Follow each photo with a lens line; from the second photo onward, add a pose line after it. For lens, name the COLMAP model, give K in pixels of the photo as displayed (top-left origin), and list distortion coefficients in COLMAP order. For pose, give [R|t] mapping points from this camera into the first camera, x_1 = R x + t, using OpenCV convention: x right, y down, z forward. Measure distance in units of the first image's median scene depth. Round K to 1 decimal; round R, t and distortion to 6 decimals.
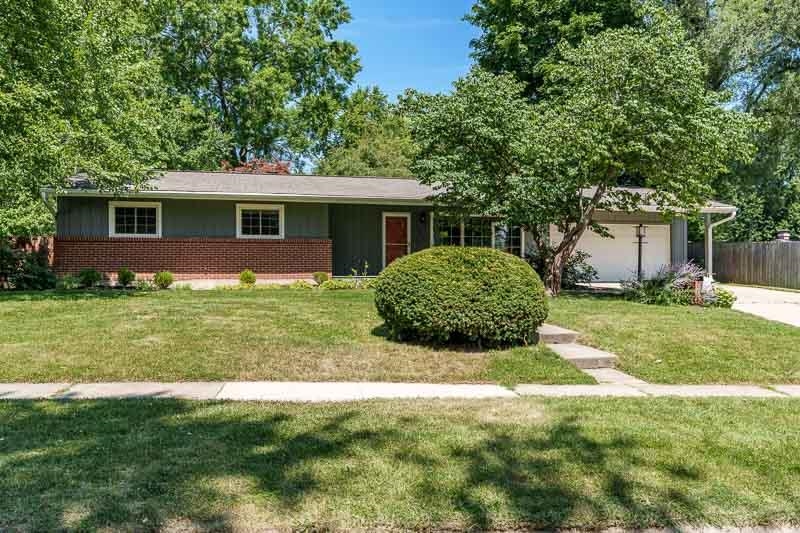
lens RADIAL K [[487.3, 0, 415.7], [0, 487.3, 241.2], [0, 0, 1]] dist [0.045247, 0.000269]
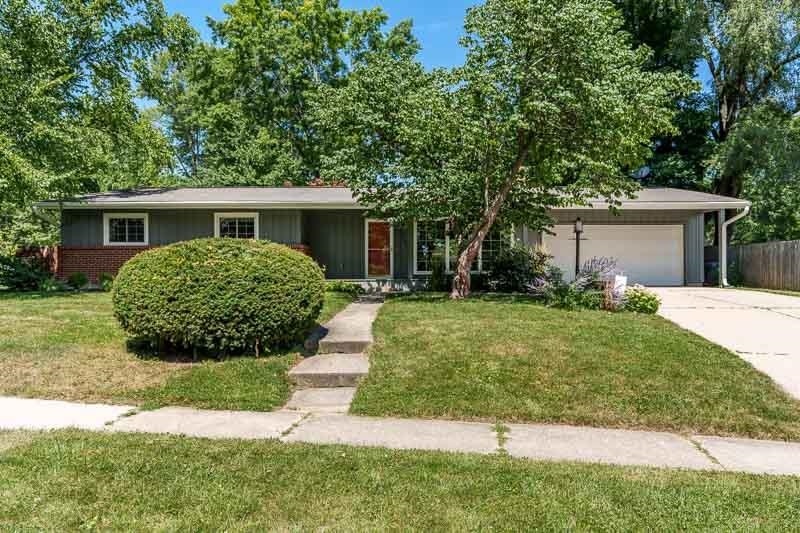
lens RADIAL K [[450.0, 0, 396.0], [0, 450.0, 260.0], [0, 0, 1]] dist [0.003593, 0.001362]
pose [[0.982734, -0.010730, -0.184714, 0.205485], [0.013943, 0.999773, 0.016108, 0.016302], [0.184499, -0.018406, 0.982660, 0.110398]]
